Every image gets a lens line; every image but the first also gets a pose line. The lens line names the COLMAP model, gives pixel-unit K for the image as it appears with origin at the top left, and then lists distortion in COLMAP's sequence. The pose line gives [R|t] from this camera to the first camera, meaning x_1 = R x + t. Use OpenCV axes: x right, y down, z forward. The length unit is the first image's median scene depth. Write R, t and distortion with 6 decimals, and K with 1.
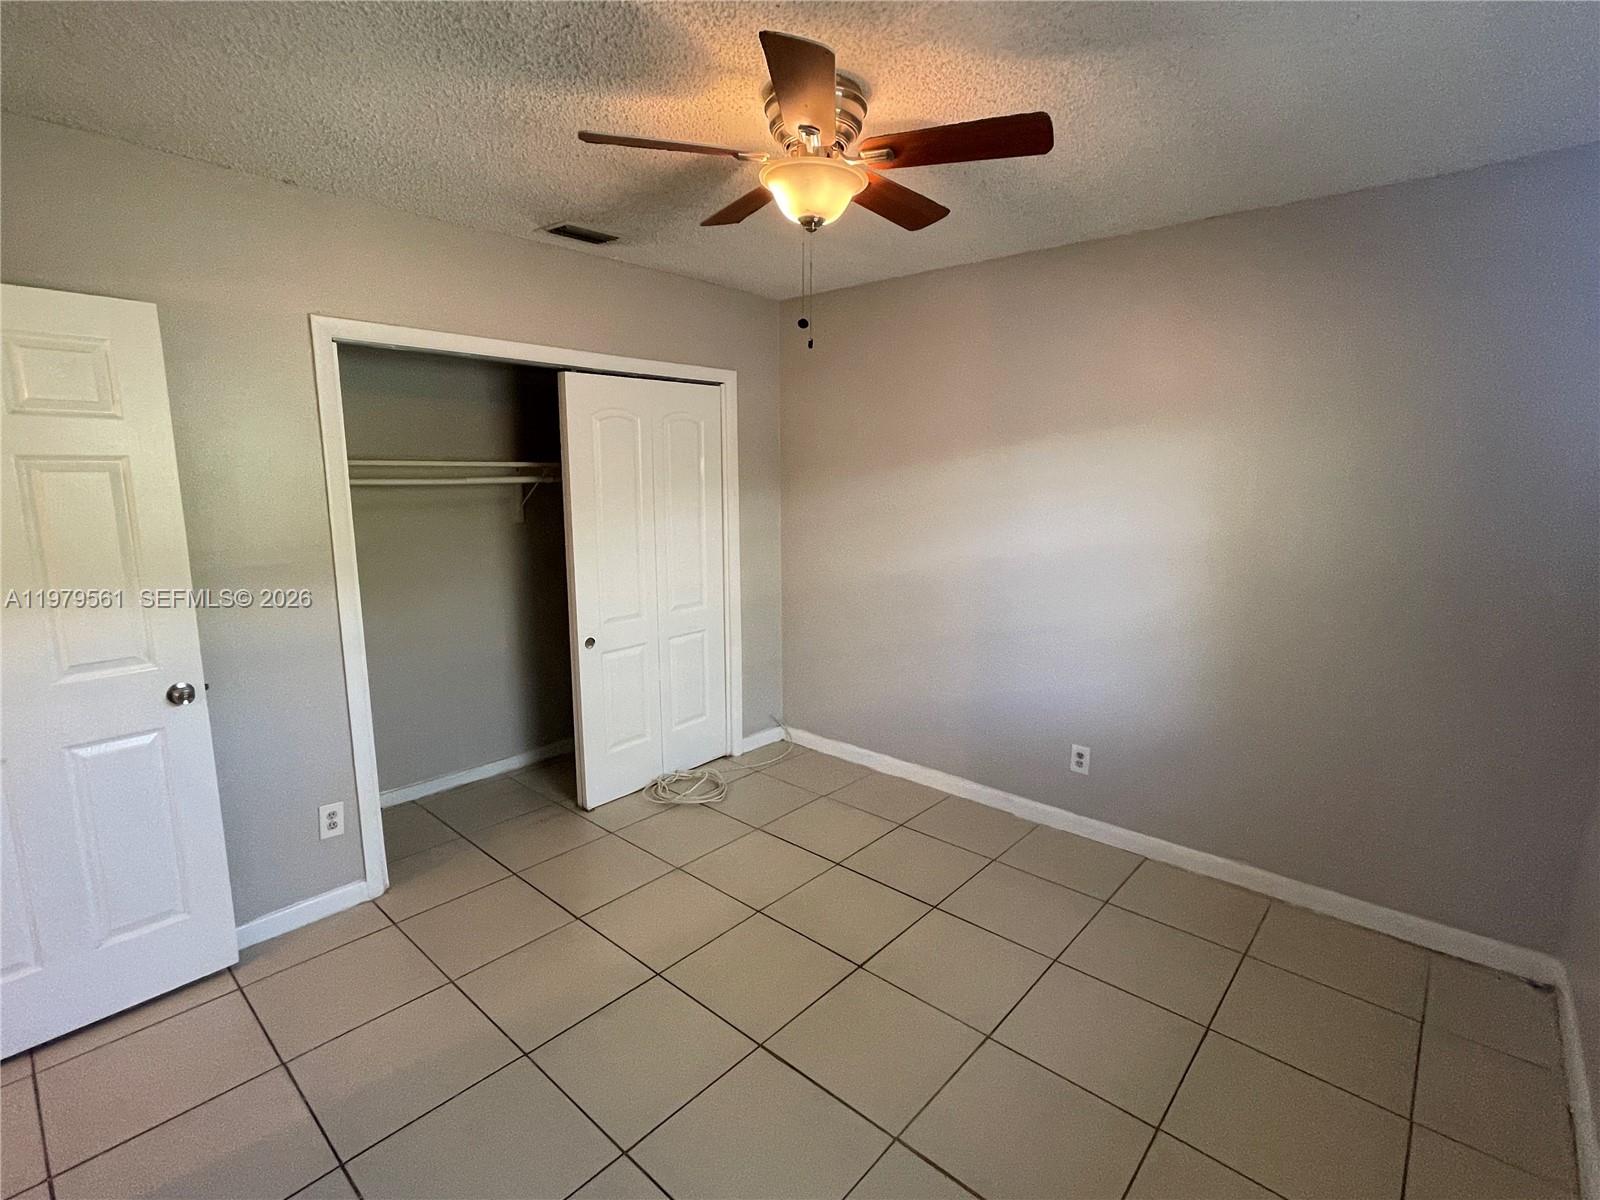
lens RADIAL K [[766.6, 0, 800.0], [0, 766.6, 600.0], [0, 0, 1]] dist [0.000749, 0.000053]
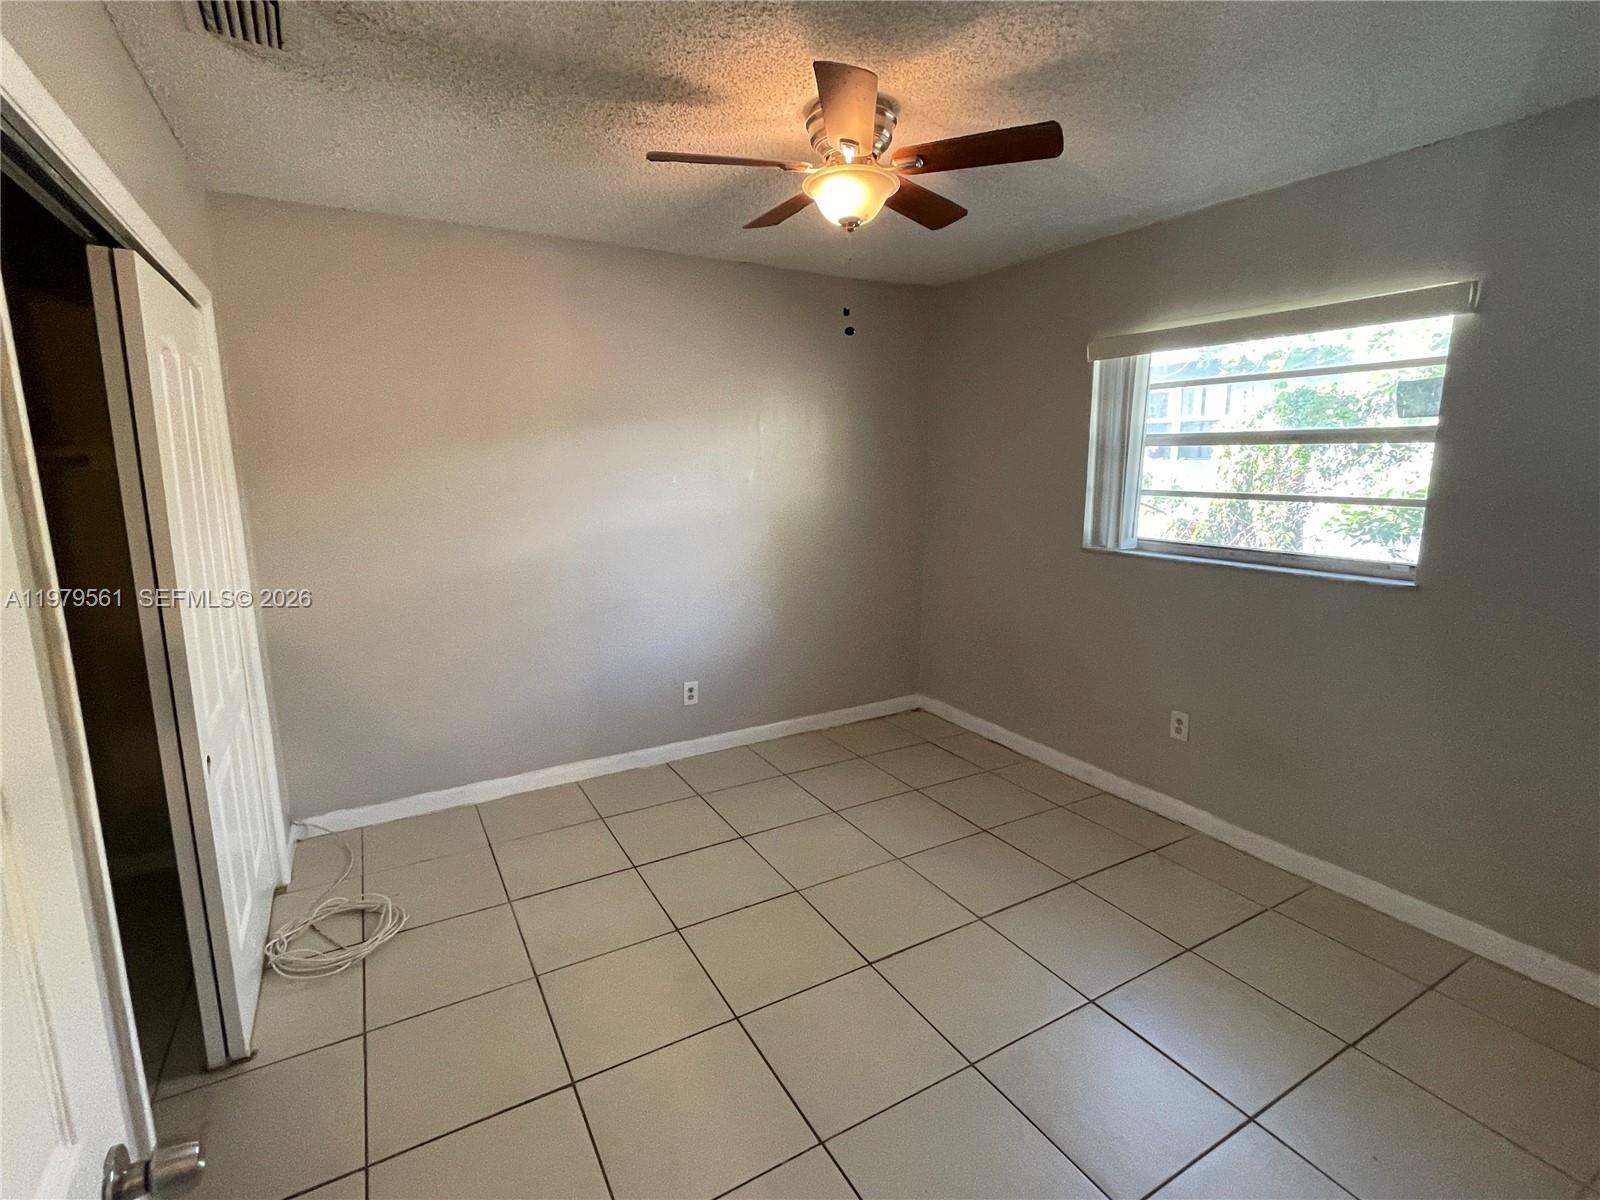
lens RADIAL K [[766.6, 0, 800.0], [0, 766.6, 600.0], [0, 0, 1]] dist [0.000749, 0.000053]
pose [[0.314142, -0.184941, 0.931188, -0.657581], [0.170259, 0.975915, 0.136386, -0.064262], [-0.933984, 0.115699, 0.338064, 0.426601]]
